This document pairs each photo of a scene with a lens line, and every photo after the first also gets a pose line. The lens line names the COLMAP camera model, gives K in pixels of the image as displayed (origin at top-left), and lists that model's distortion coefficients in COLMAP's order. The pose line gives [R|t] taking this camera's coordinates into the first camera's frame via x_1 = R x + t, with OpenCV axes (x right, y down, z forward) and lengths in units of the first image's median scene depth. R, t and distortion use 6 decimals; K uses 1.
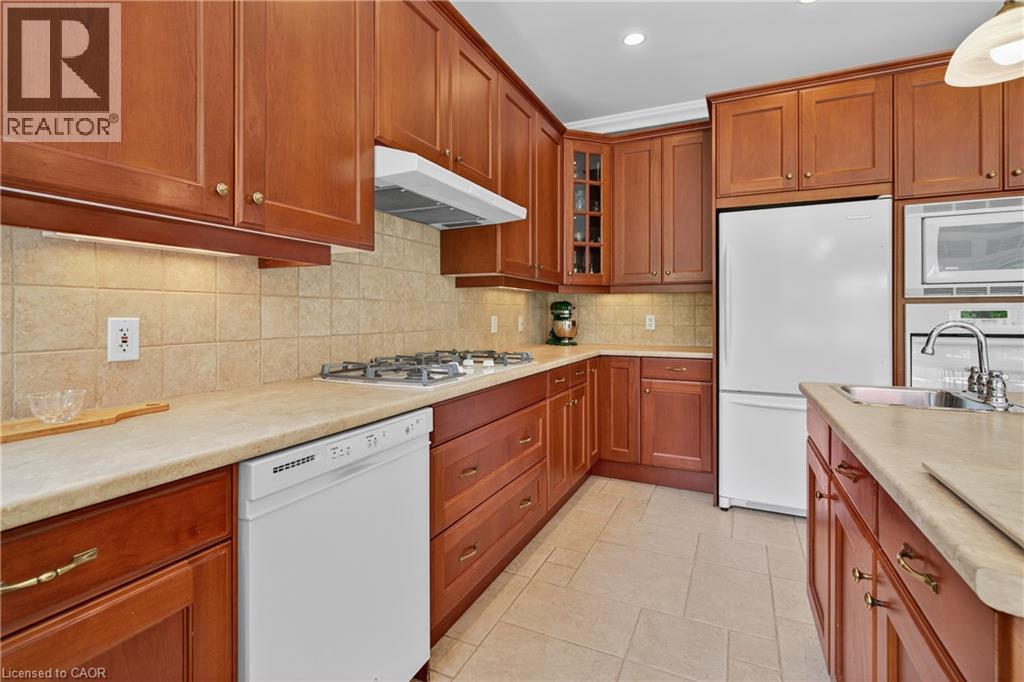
lens RADIAL K [[470.8, 0, 513.7], [0, 470.8, 323.1], [0, 0, 1]] dist [0.002044, -0.000228]
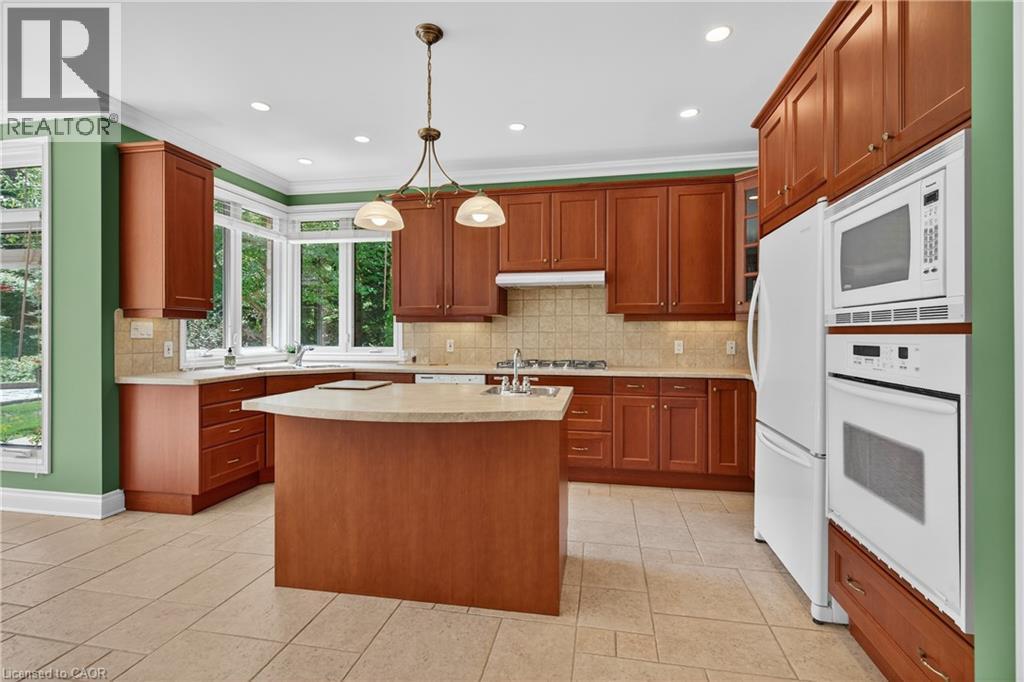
lens RADIAL K [[471.5, 0, 515.2], [0, 471.5, 334.5], [0, 0, 1]] dist [0.001581, 0.000657]
pose [[0.251369, 0.003468, -0.967885, 1.652659], [-0.014636, 0.999893, -0.000218, -0.036402], [0.967781, 0.014221, 0.251393, 0.329758]]
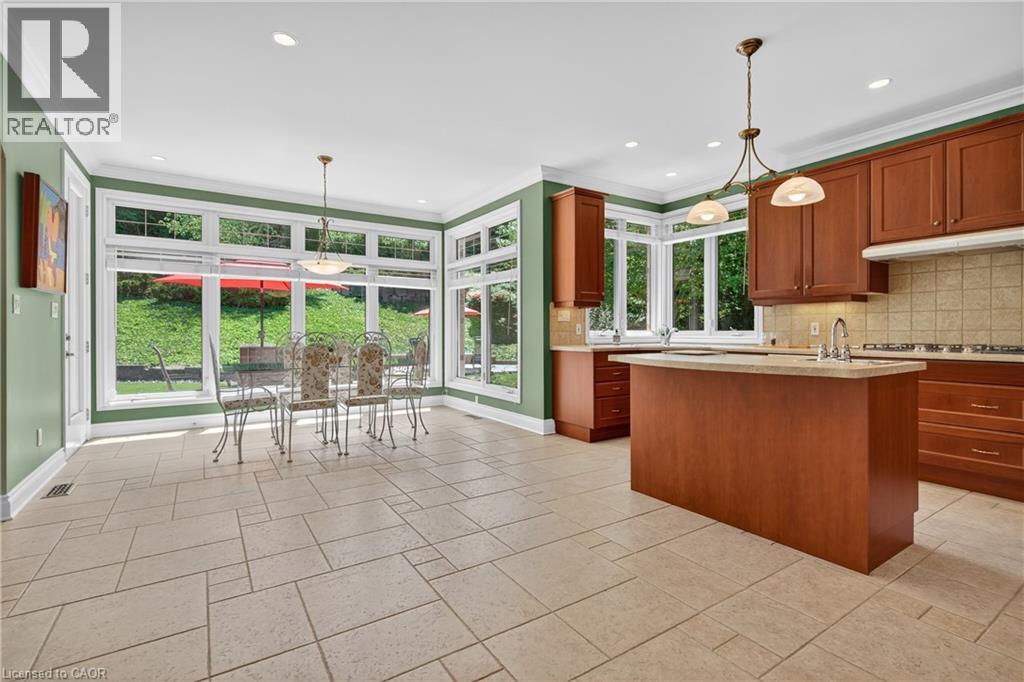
lens RADIAL K [[475.6, 0, 512.0], [0, 475.6, 341.0], [0, 0, 1]] dist [0.000000, -0.000165]
pose [[-0.525228, 0.018607, -0.850758, 1.971353], [-0.008621, 0.999593, 0.027185, 0.027532], [0.850918, 0.021613, -0.524854, 0.545920]]
